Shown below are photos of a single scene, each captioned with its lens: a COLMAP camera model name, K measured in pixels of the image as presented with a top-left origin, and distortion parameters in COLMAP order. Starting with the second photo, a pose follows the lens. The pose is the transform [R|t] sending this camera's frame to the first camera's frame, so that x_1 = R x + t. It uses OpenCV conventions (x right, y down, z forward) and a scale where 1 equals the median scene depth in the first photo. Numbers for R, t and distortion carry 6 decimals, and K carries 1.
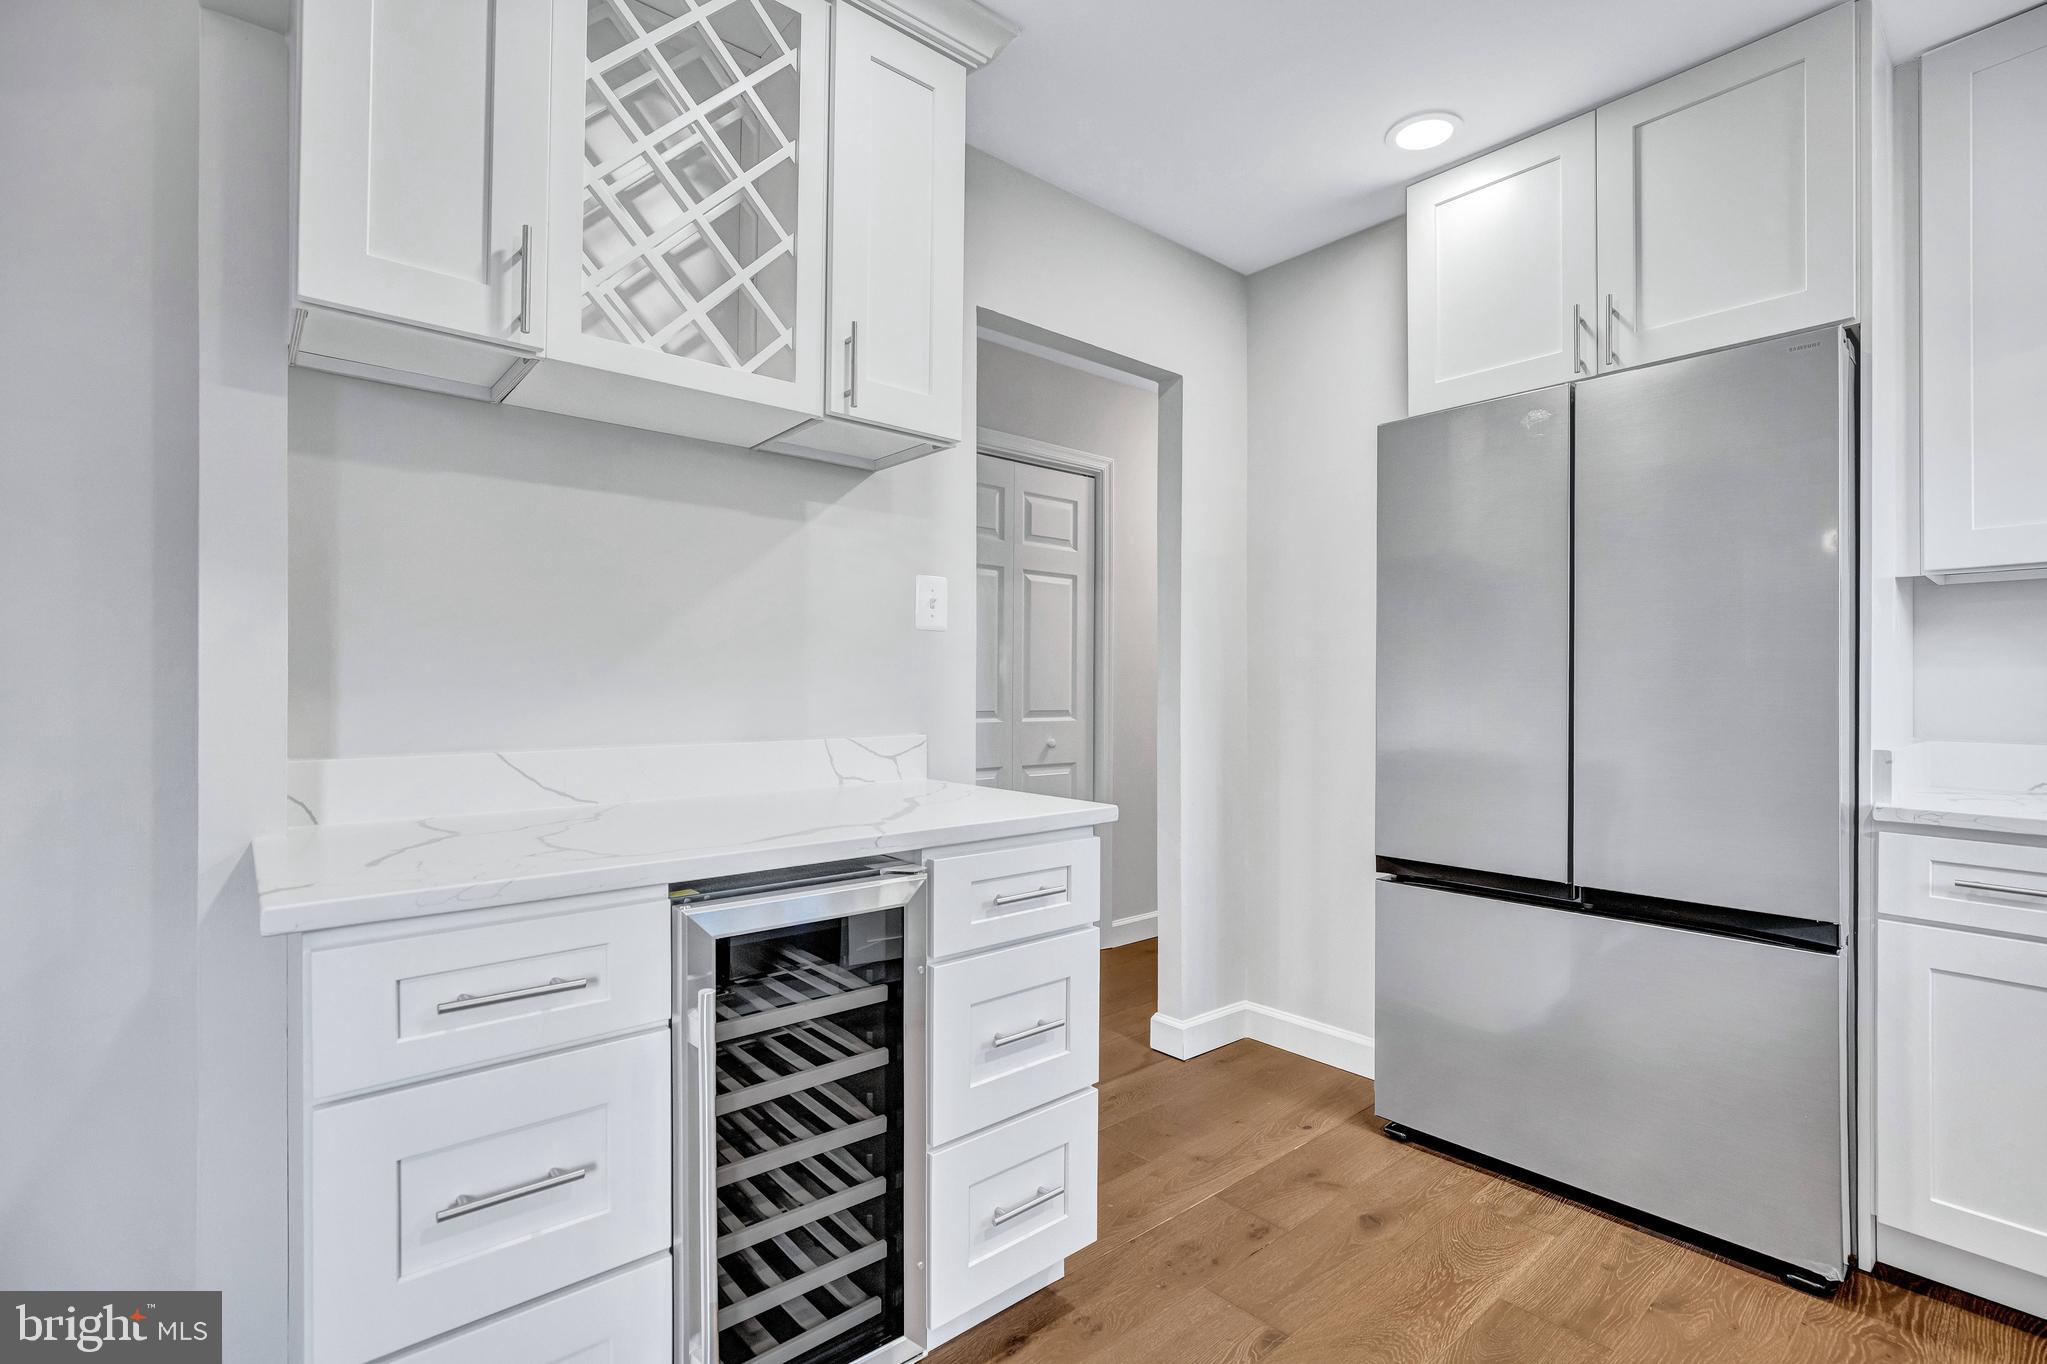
lens RADIAL K [[1000.9, 0, 1020.9], [0, 1000.9, 693.2], [0, 0, 1]] dist [-0.057486, 0.034862]
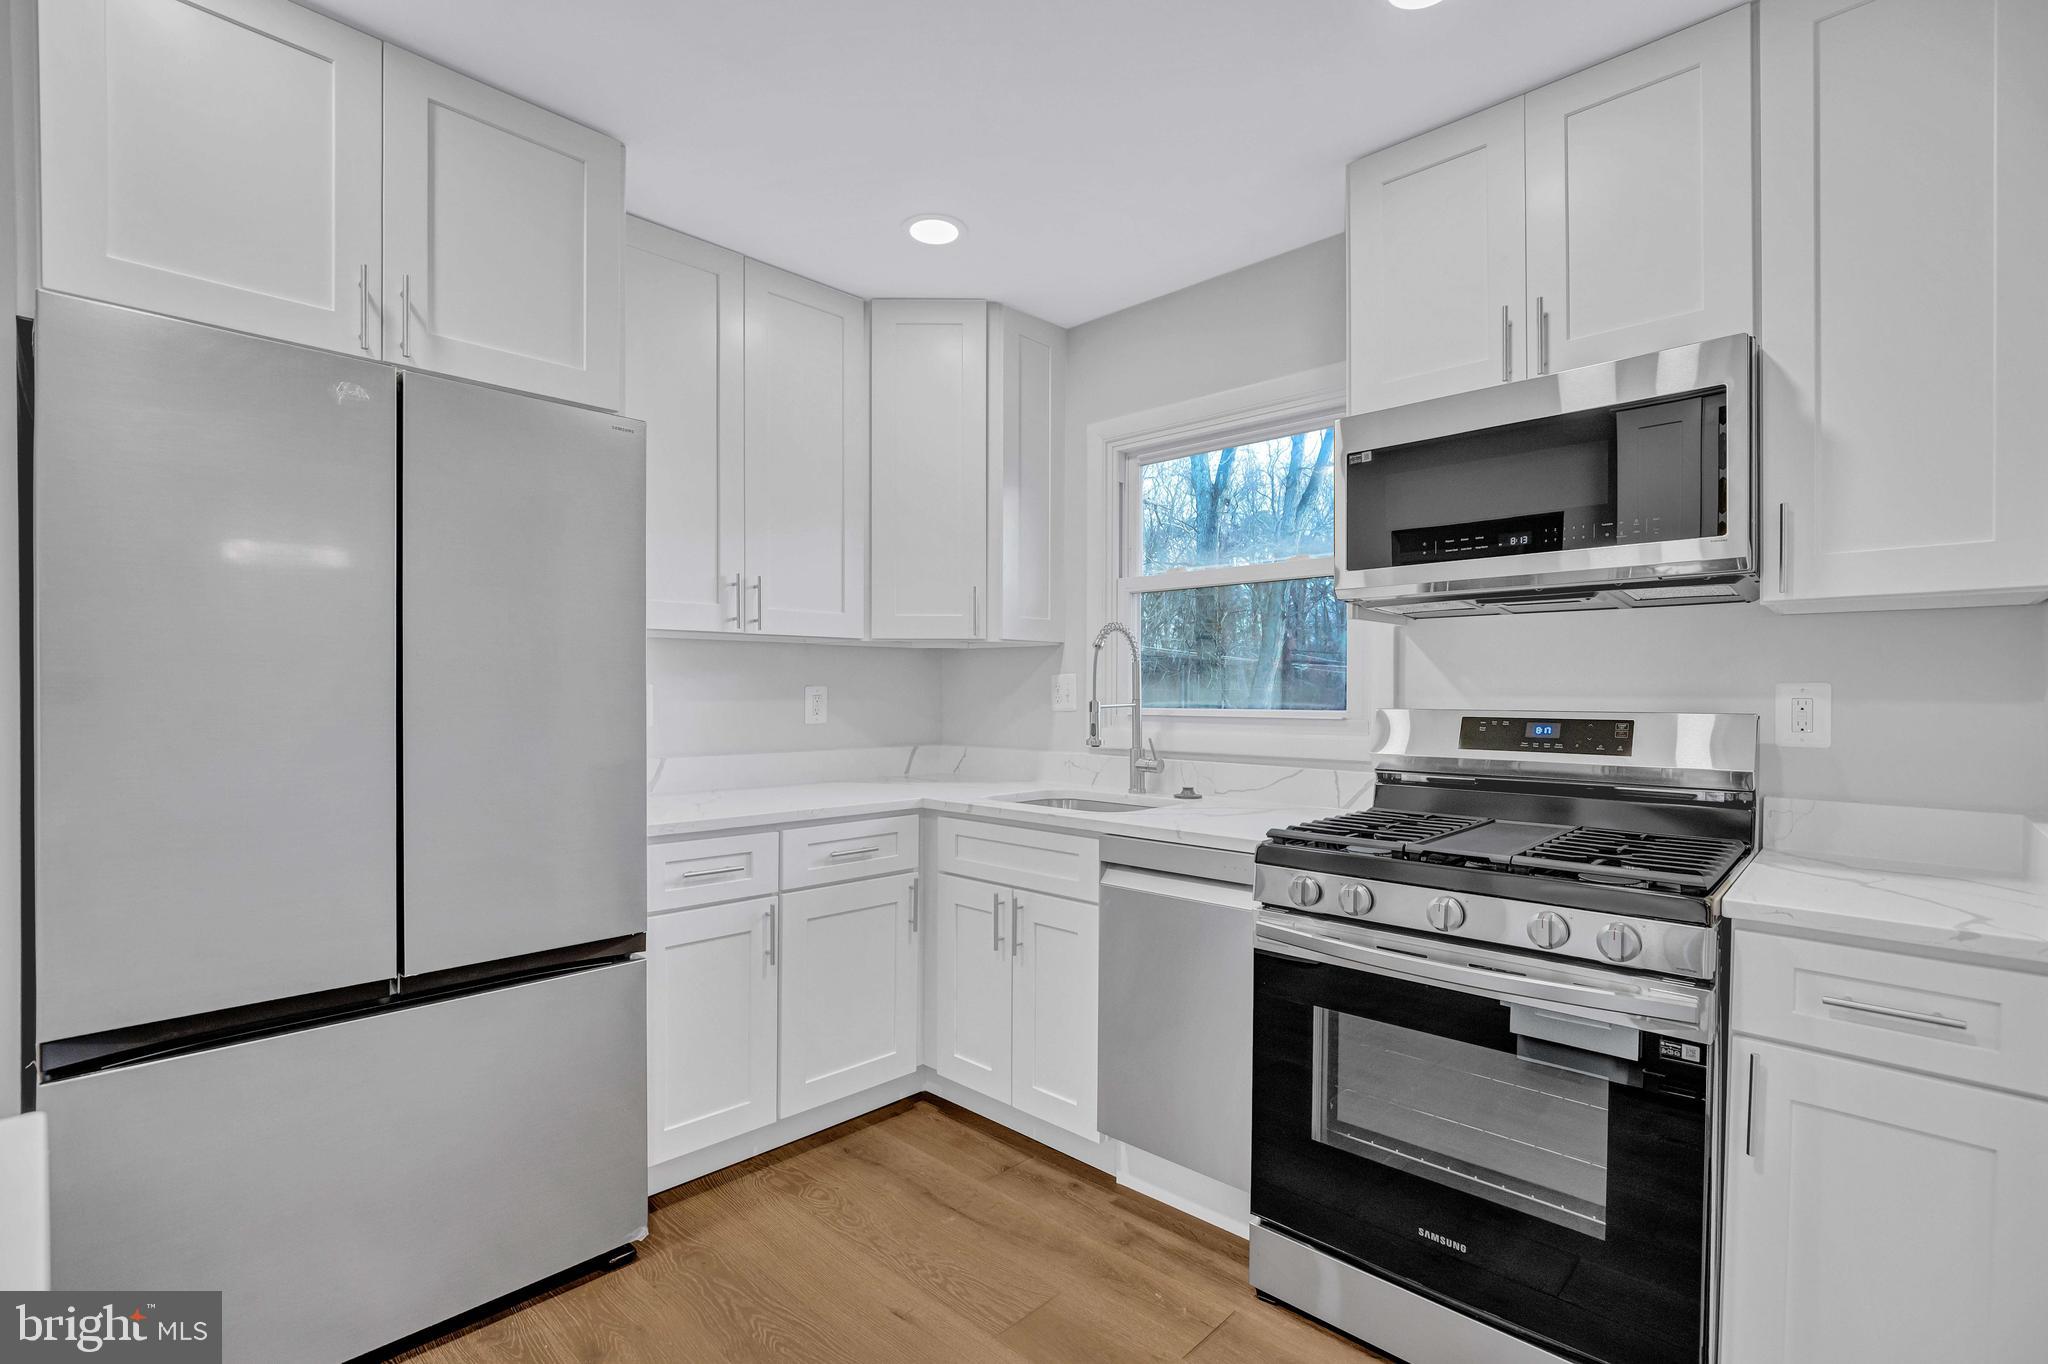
lens RADIAL K [[941.6, 0, 1108.6], [0, 941.6, 683.4], [0, 0, 1]] dist [-0.025322, 0.000317]
pose [[-0.120357, -0.002424, 0.992728, -0.318400], [0.002001, 0.999994, 0.002684, -0.059360], [-0.992729, 0.002310, -0.120351, 0.567481]]
